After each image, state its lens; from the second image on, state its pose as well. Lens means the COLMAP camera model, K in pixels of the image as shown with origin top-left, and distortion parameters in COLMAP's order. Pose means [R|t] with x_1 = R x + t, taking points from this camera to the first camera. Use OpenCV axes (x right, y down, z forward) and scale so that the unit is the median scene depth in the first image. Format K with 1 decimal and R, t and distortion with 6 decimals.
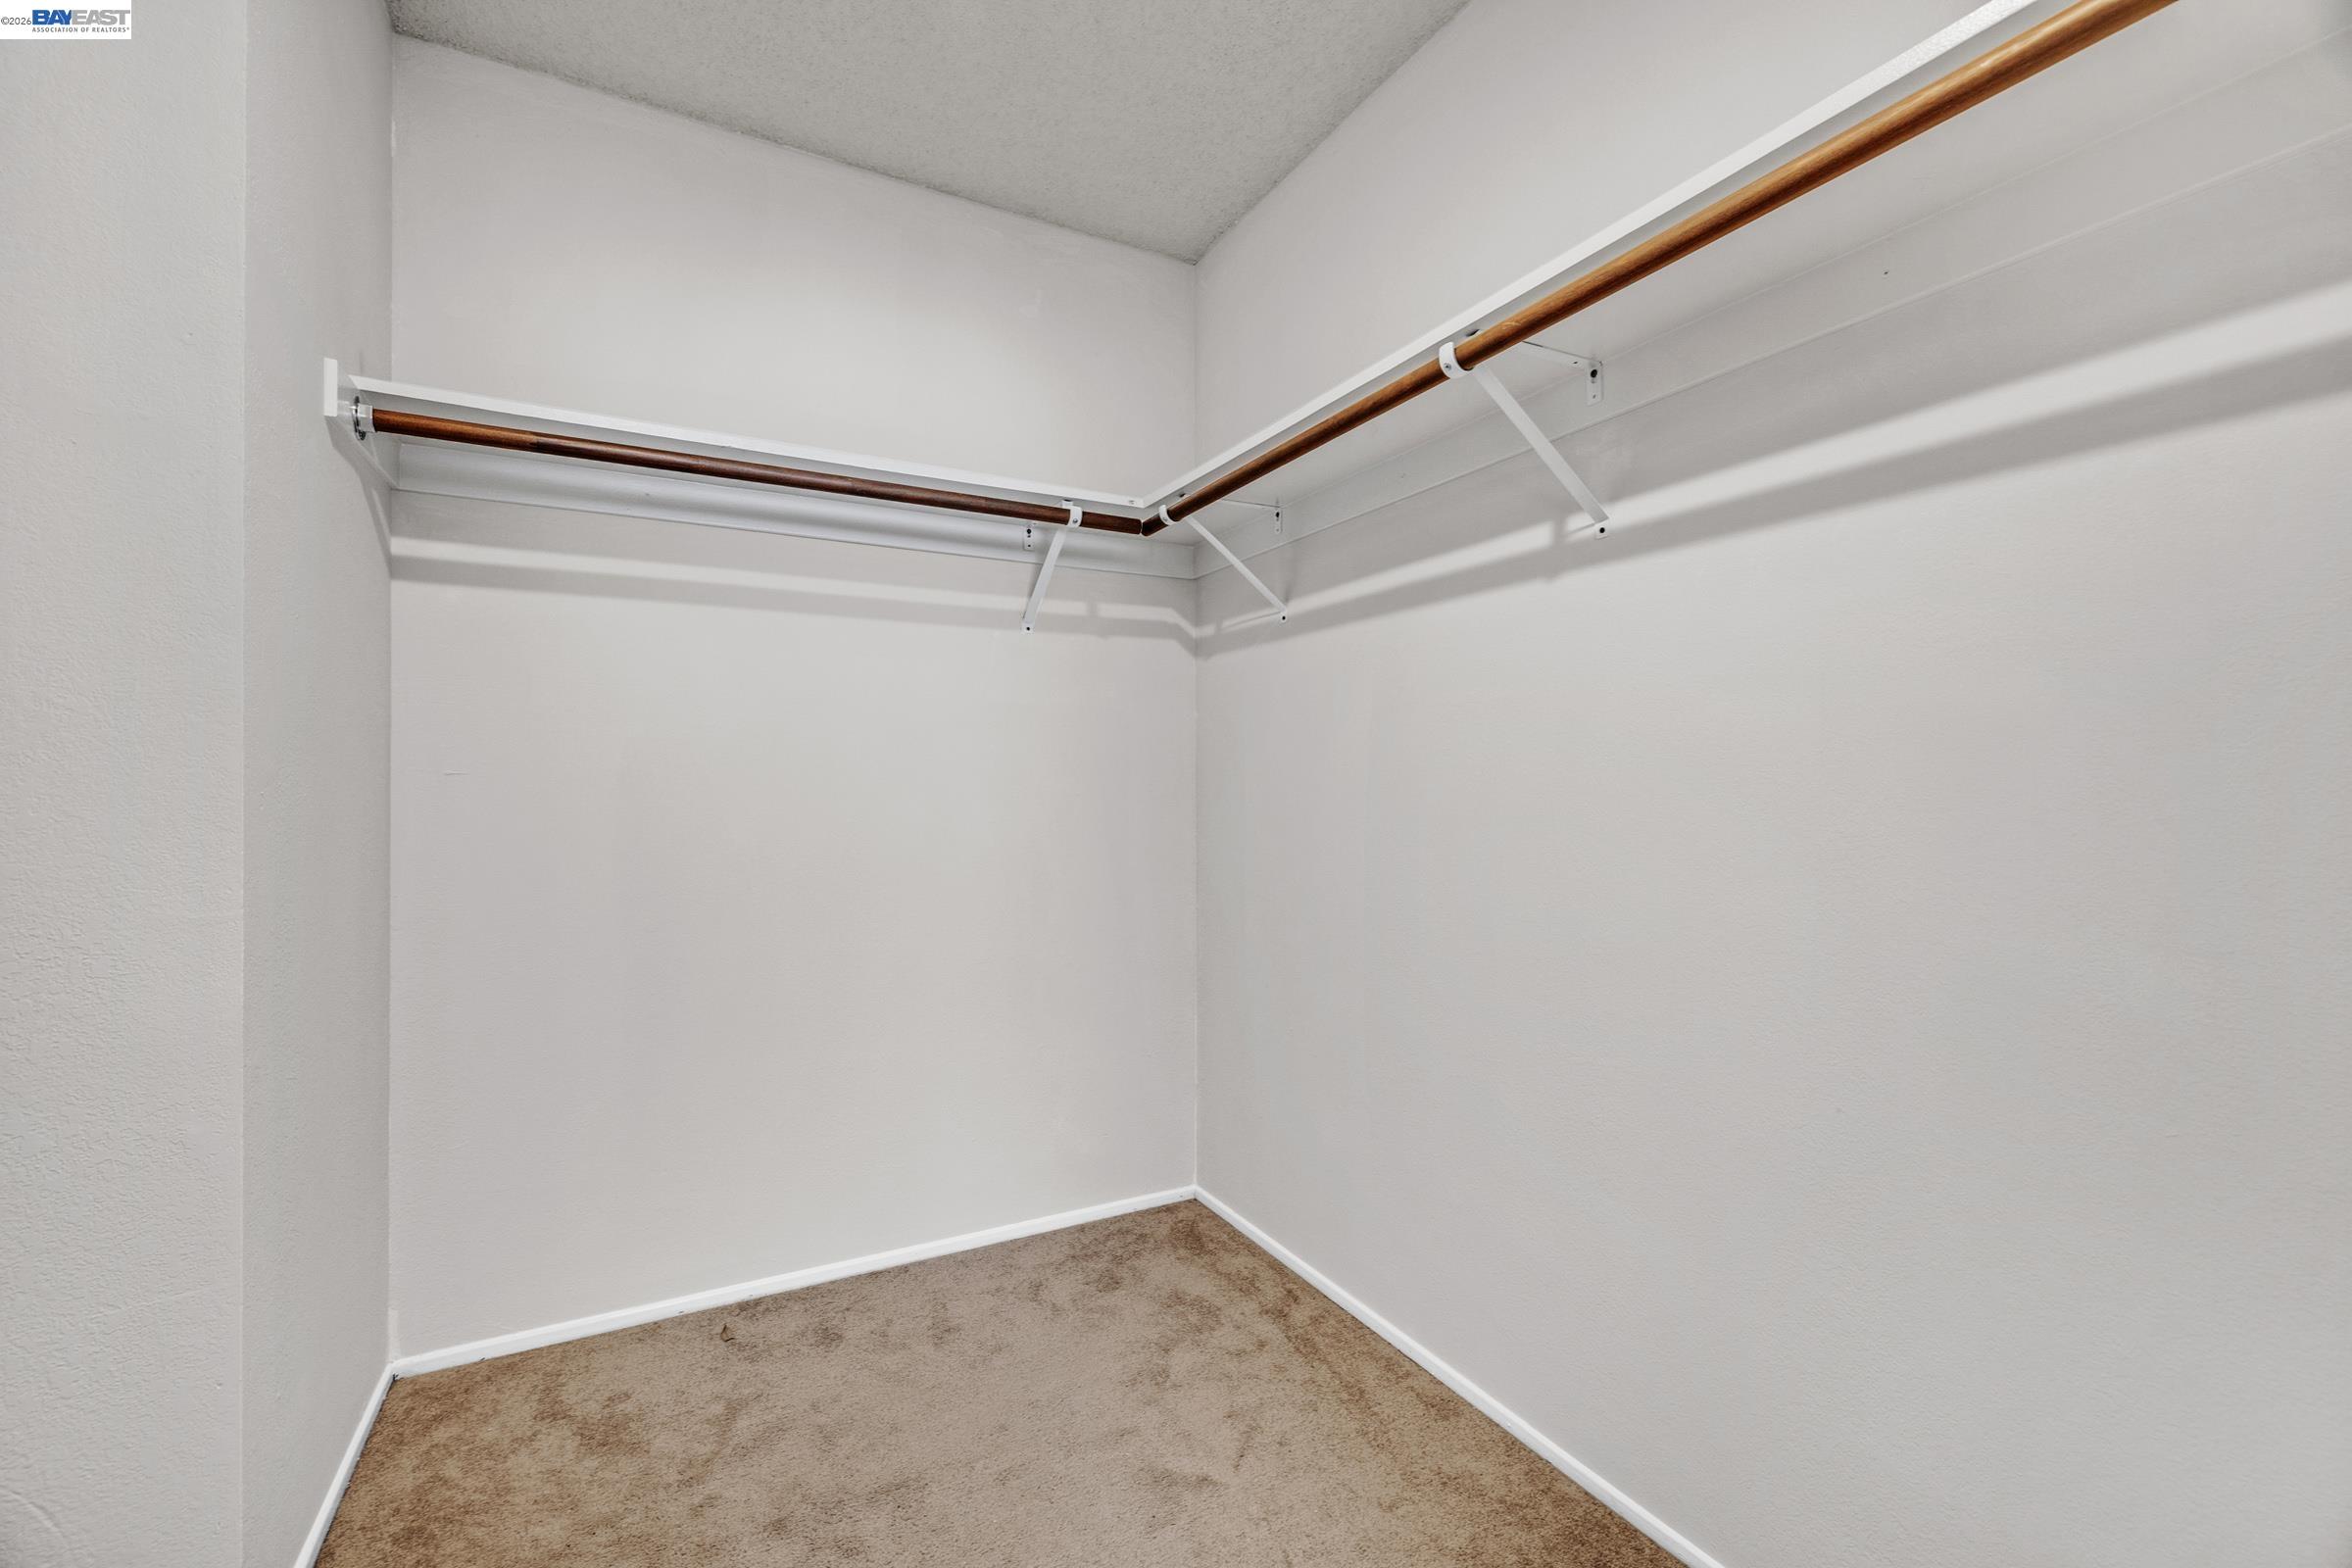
lens RADIAL K [[984.8, 0, 1169.5], [0, 984.8, 783.8], [0, 0, 1]] dist [-0.004009, 0.000265]
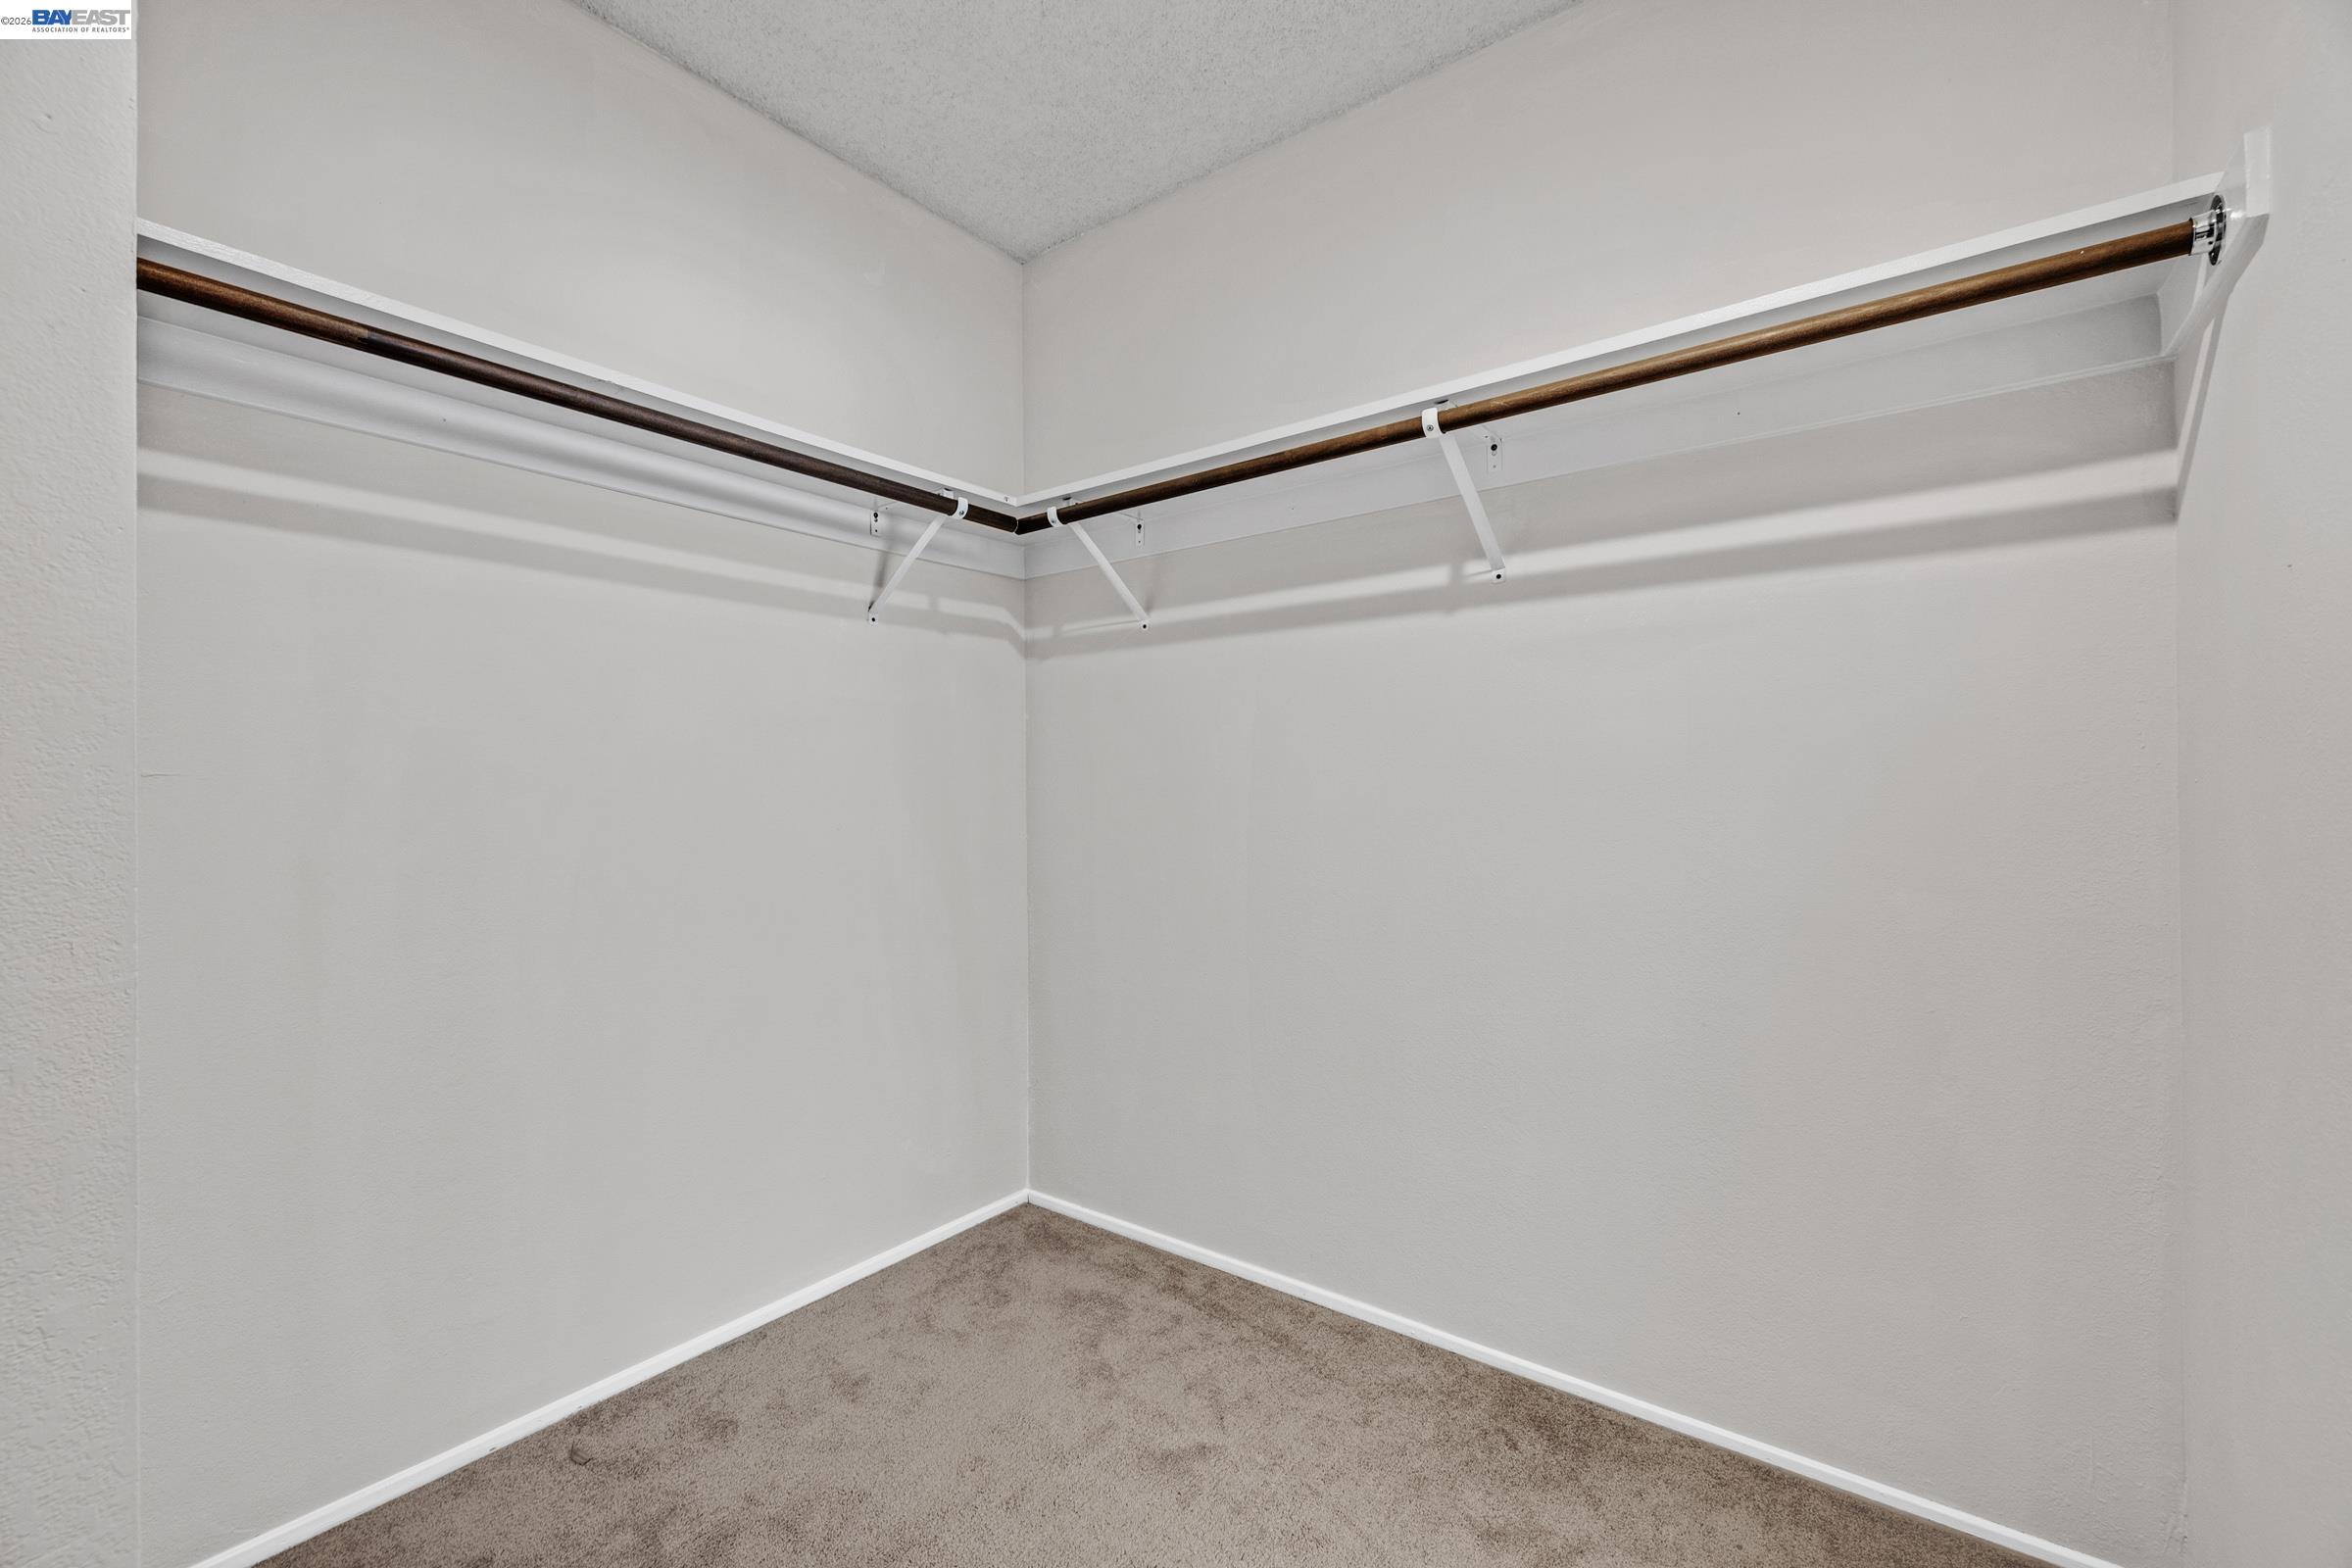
lens RADIAL K [[984.8, 0, 1164.6], [0, 984.8, 785.9], [0, 0, 1]] dist [-0.004009, 0.000265]
pose [[0.910116, -0.003715, 0.414337, -0.316887], [0.003746, 0.999993, 0.000738, -0.000198], [-0.414337, 0.000880, 0.910123, 0.043929]]
